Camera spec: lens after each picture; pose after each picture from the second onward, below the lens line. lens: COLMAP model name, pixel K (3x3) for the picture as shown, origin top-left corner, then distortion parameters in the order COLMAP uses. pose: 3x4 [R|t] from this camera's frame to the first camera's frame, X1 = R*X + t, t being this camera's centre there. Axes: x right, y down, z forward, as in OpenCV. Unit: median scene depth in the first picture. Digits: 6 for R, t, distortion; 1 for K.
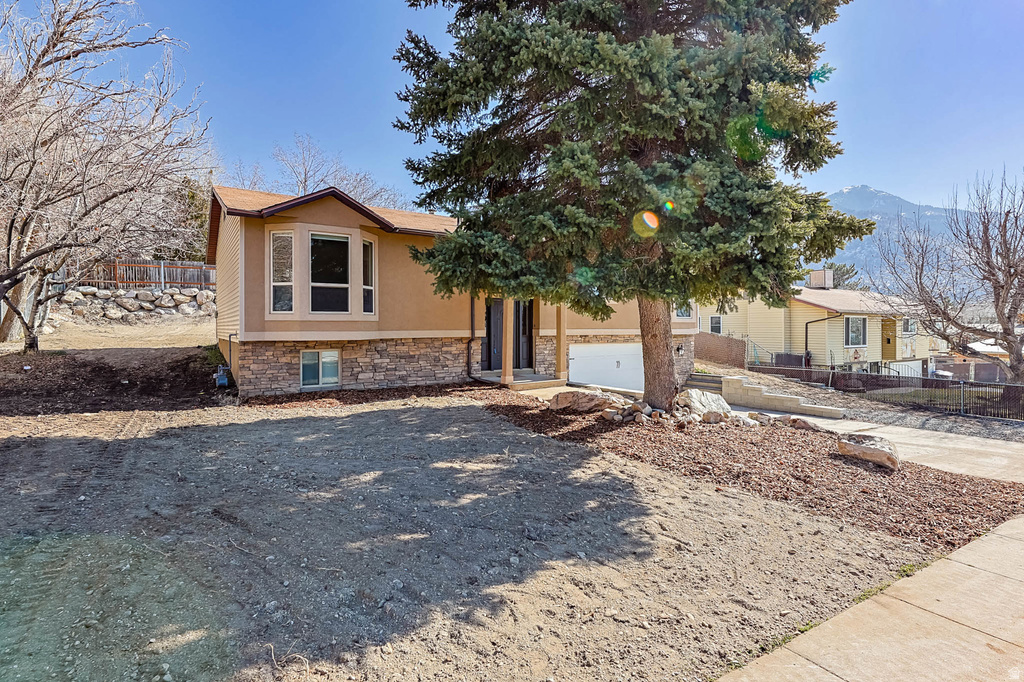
lens RADIAL K [[467.3, 0, 512.0], [0, 467.3, 334.8], [0, 0, 1]] dist [0.001139, 0.000113]
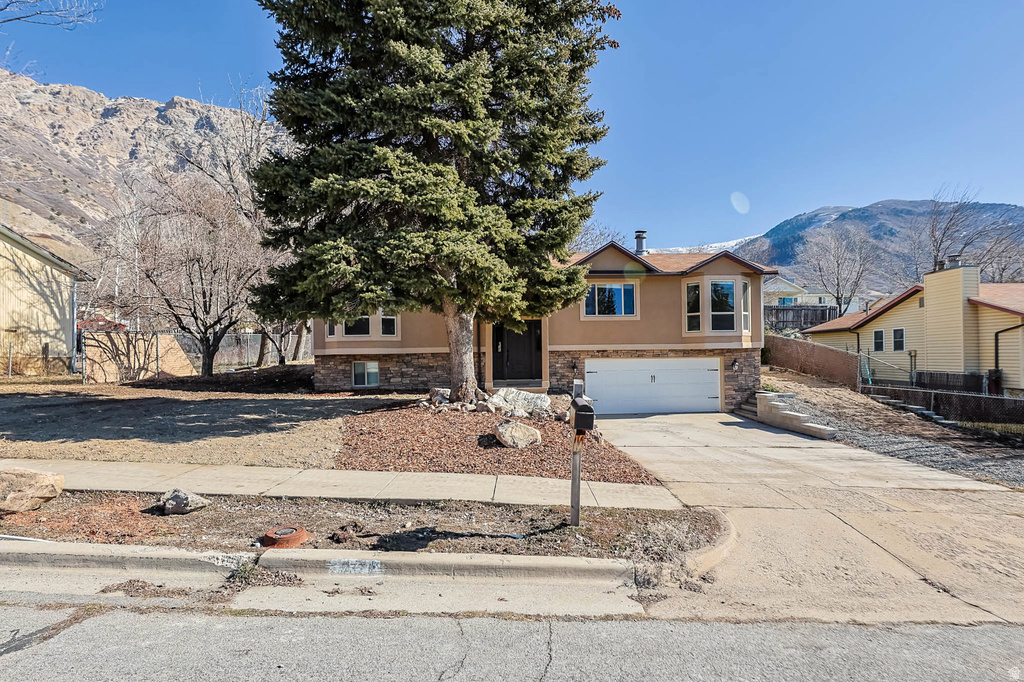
lens RADIAL K [[467.3, 0, 513.3], [0, 467.3, 347.2], [0, 0, 1]] dist [0.001139, 0.000113]
pose [[0.865380, -0.019605, -0.500732, 0.716033], [0.007030, 0.999611, -0.026988, 0.030177], [0.501066, 0.019835, 0.865182, -0.039266]]
